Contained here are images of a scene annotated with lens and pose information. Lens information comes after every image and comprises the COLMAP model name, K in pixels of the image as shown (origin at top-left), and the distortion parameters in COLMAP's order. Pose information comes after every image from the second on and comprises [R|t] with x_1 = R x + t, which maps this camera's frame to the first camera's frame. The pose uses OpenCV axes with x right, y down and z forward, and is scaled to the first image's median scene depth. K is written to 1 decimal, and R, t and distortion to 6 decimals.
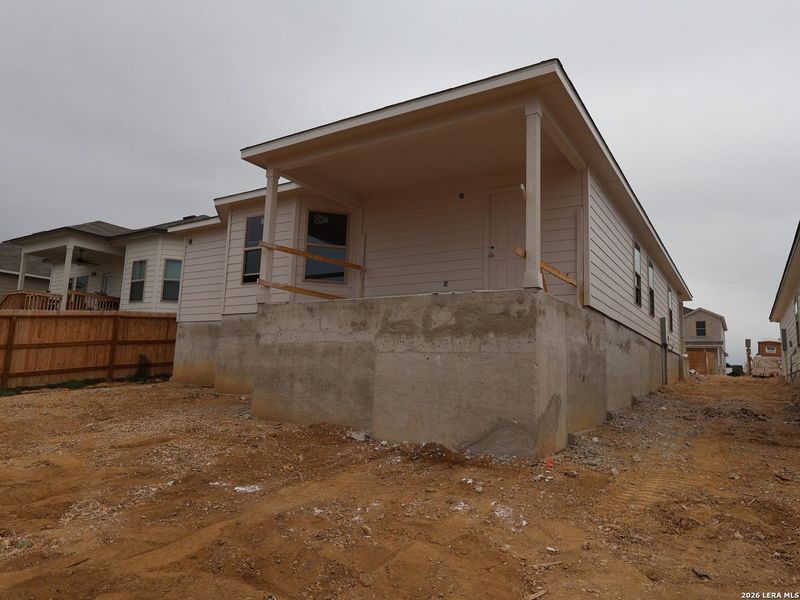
lens RADIAL K [[535.5, 0, 398.0], [0, 535.5, 301.6], [0, 0, 1]] dist [-0.005720, 0.000197]
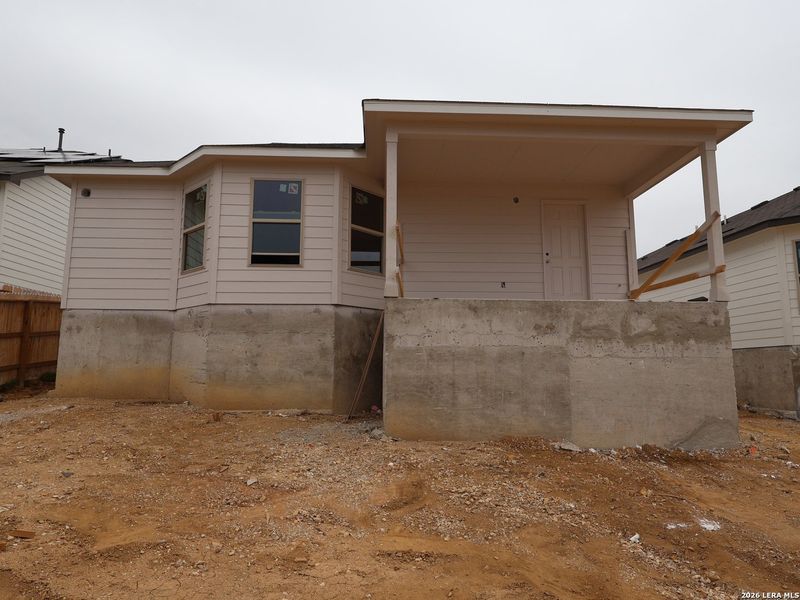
lens RADIAL K [[510.3, 0, 400.7], [0, 510.3, 302.6], [0, 0, 1]] dist [-0.007331, 0.001397]
pose [[0.816645, 0.043081, 0.575529, -0.802809], [-0.054718, 0.998498, 0.002900, 0.009869], [-0.574540, -0.033860, 0.817776, 0.419976]]
